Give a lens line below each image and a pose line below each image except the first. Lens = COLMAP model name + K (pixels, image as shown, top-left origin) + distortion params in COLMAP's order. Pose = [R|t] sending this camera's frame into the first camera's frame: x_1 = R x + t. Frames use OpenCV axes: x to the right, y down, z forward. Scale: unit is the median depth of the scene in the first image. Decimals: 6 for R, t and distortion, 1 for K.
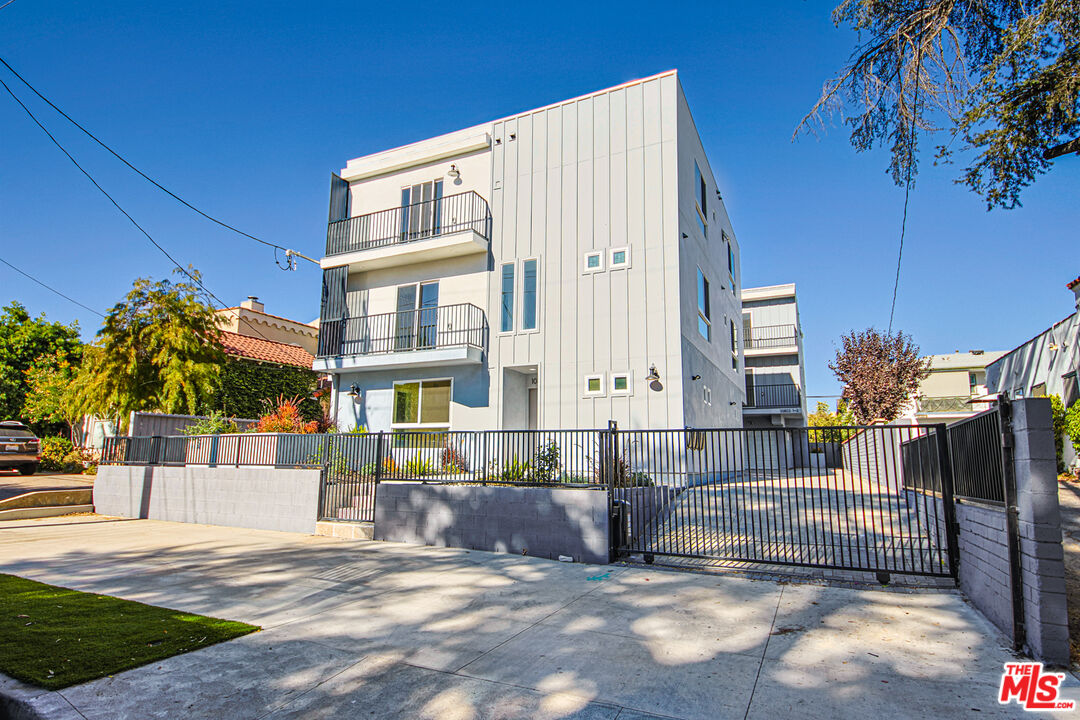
lens RADIAL K [[579.9, 0, 553.7], [0, 579.9, 362.1], [0, 0, 1]] dist [0.003128, -0.014028]
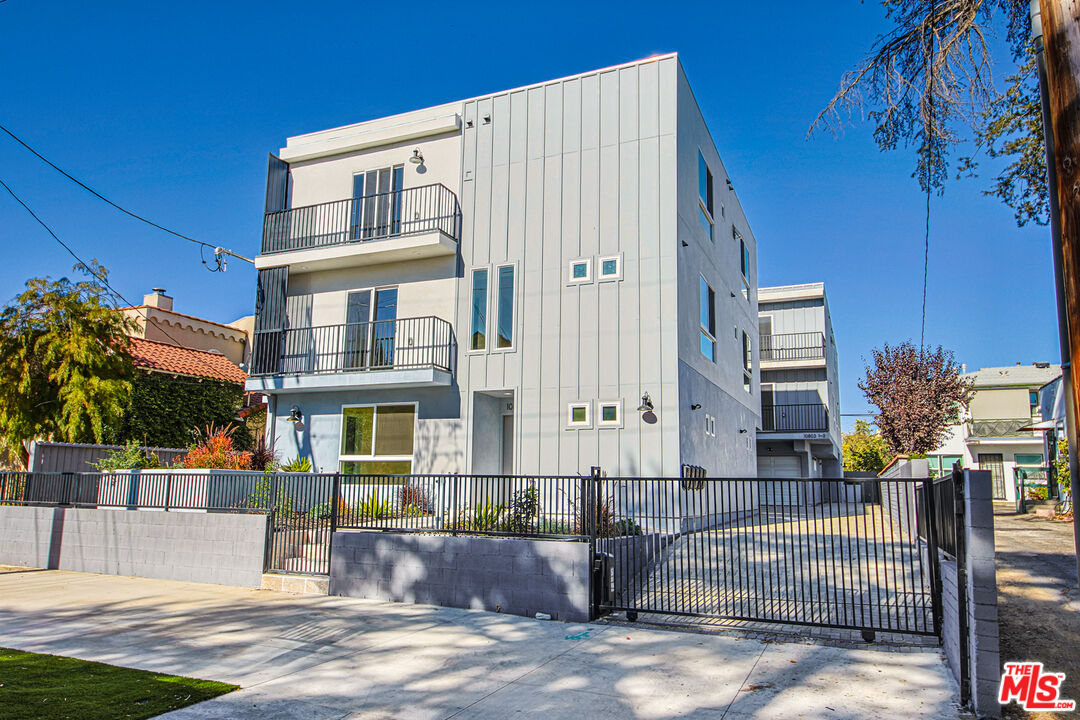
lens RADIAL K [[746.7, 0, 557.9], [0, 746.7, 362.8], [0, 0, 1]] dist [-0.002665, -0.004793]
pose [[0.999381, 0.009833, 0.033772, -0.000067], [-0.009991, 0.999940, 0.004514, -0.042402], [-0.033726, -0.004849, 0.999419, -0.113503]]
